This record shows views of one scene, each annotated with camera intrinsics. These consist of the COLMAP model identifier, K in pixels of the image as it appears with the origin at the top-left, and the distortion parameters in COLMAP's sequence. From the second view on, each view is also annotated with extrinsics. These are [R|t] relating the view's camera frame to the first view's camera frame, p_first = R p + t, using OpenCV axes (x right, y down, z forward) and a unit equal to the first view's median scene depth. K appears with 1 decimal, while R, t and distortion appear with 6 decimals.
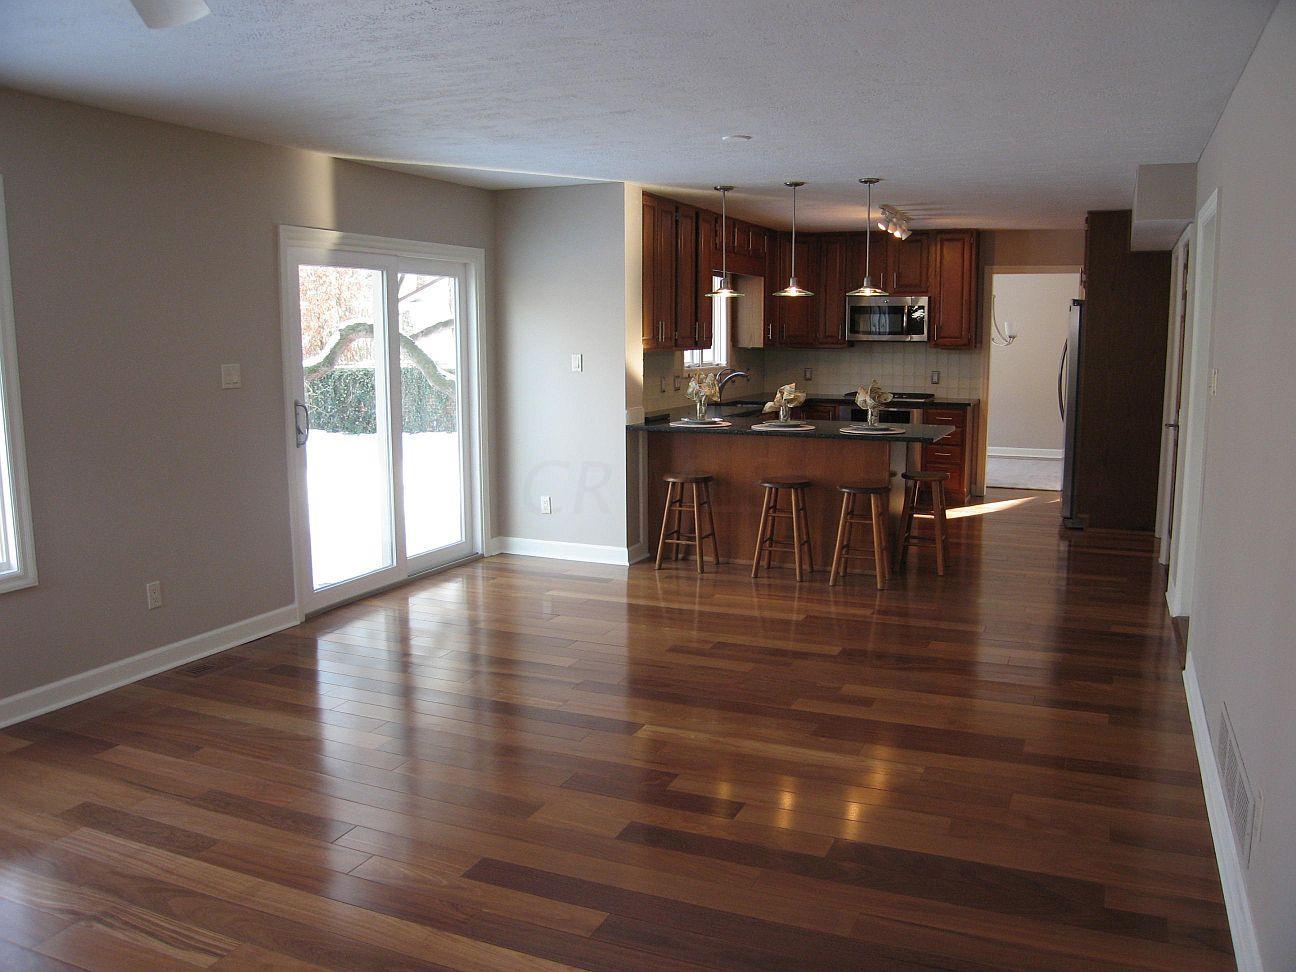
lens RADIAL K [[1051.2, 0, 648.0], [0, 1051.2, 486.0], [0, 0, 1]] dist [-0.101422, 0.002410]
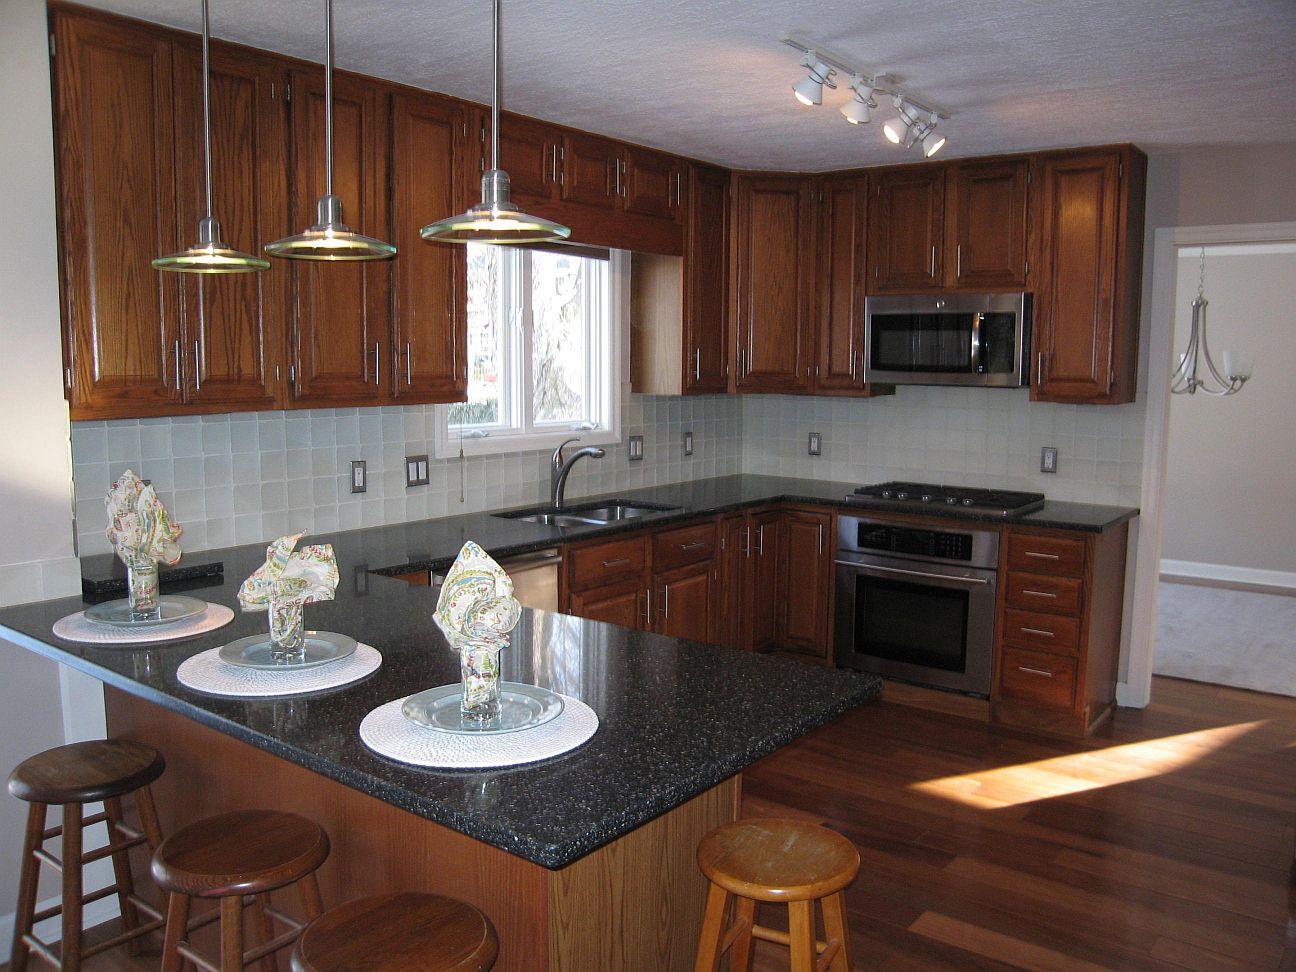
lens RADIAL K [[1051.2, 0, 648.0], [0, 1051.2, 486.0], [0, 0, 1]] dist [-0.101422, 0.002410]
pose [[0.953856, 0.036565, -0.298028, 0.247577], [-0.048145, 0.998340, -0.031606, -0.069897], [0.296378, 0.044497, 0.954034, 0.500850]]
